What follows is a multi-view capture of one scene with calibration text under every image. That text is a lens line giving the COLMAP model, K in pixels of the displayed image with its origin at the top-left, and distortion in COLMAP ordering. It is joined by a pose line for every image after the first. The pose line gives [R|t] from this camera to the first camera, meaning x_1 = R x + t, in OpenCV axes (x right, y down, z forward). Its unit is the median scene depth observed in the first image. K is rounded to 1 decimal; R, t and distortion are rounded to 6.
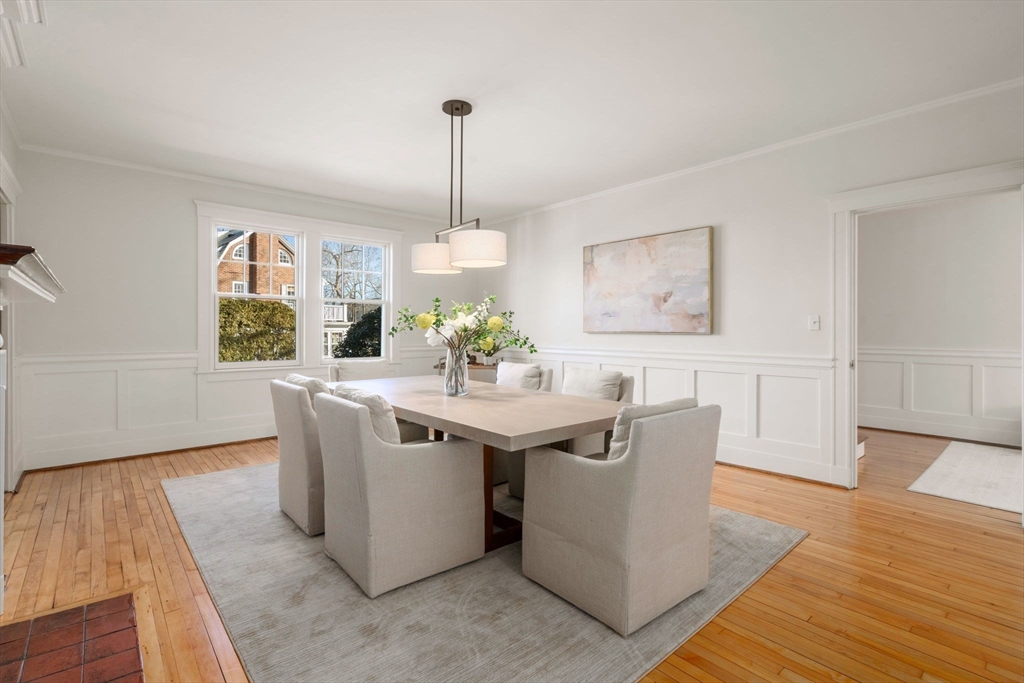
lens RADIAL K [[479.5, 0, 513.2], [0, 479.5, 335.4], [0, 0, 1]] dist [0.000473, 0.000178]
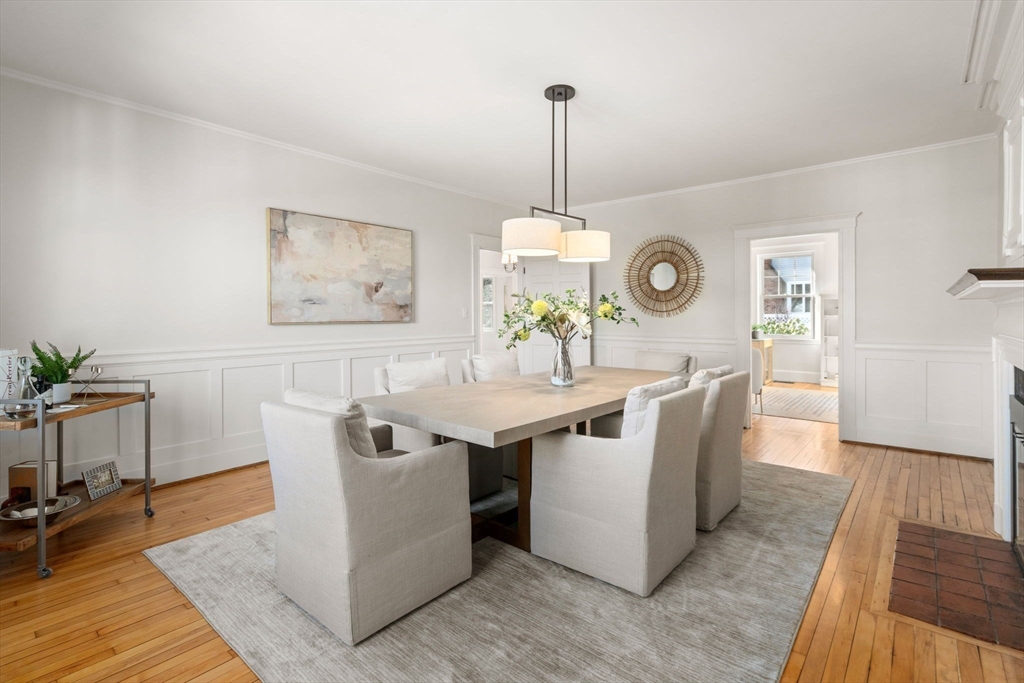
lens RADIAL K [[479.5, 0, 516.1], [0, 479.5, 324.1], [0, 0, 1]] dist [0.000473, 0.000178]
pose [[-0.147926, -0.019272, 0.988811, -0.740801], [0.018076, 0.999590, 0.022186, -0.017963], [-0.988833, 0.021156, -0.147518, 0.853871]]
